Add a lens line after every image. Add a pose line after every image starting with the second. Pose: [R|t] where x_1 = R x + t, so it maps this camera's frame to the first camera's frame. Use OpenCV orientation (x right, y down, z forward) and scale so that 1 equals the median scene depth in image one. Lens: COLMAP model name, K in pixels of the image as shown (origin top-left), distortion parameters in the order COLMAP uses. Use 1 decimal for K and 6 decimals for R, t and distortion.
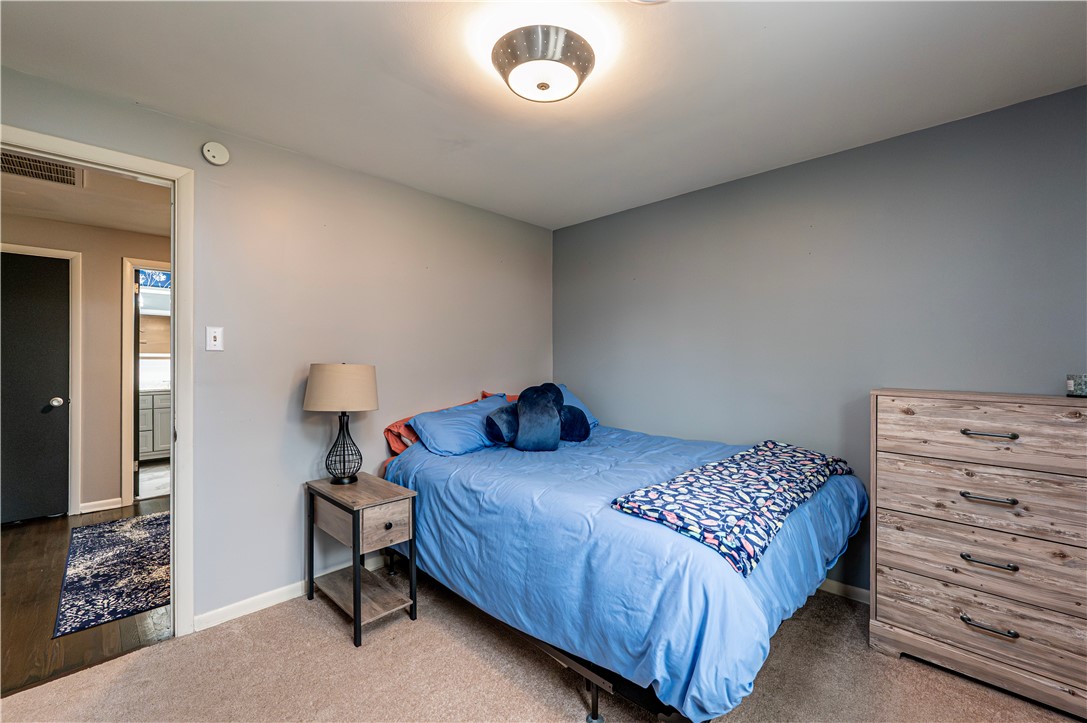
lens RADIAL K [[432.7, 0, 543.9], [0, 432.7, 358.4], [0, 0, 1]] dist [0.002941, 0.000270]
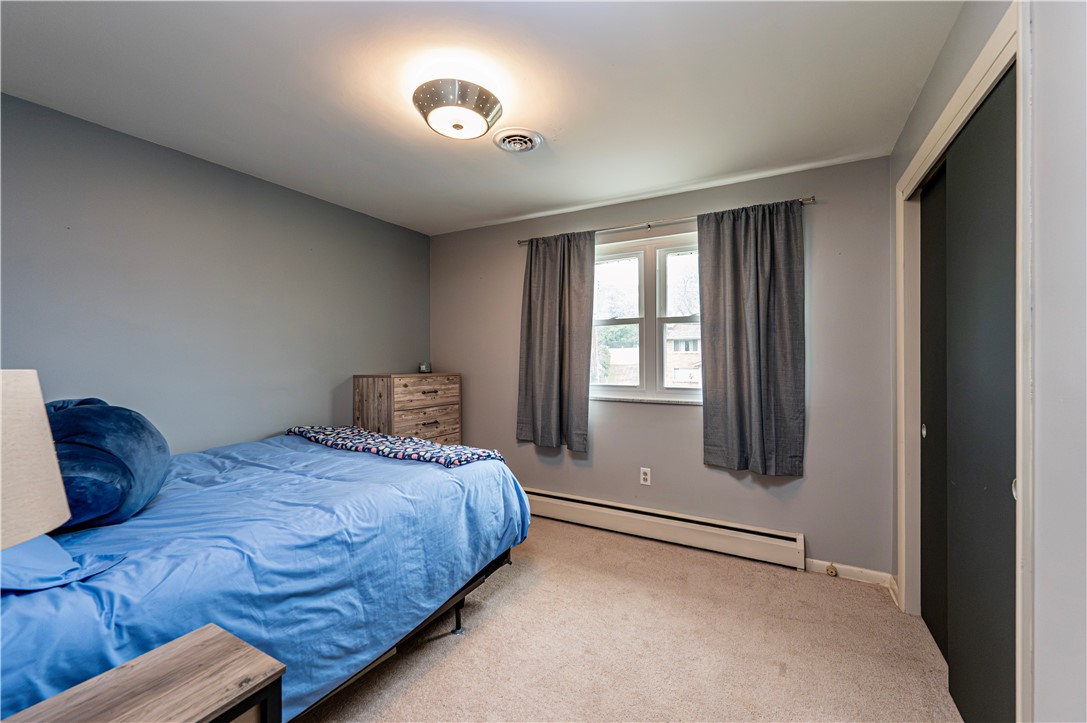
lens RADIAL K [[432.7, 0, 543.9], [0, 432.7, 358.4], [0, 0, 1]] dist [0.002941, 0.000270]
pose [[-0.227724, -0.004307, 0.973716, -1.061227], [-0.000431, 0.999991, 0.004322, 0.005719], [-0.973726, 0.000565, -0.227723, 0.915197]]
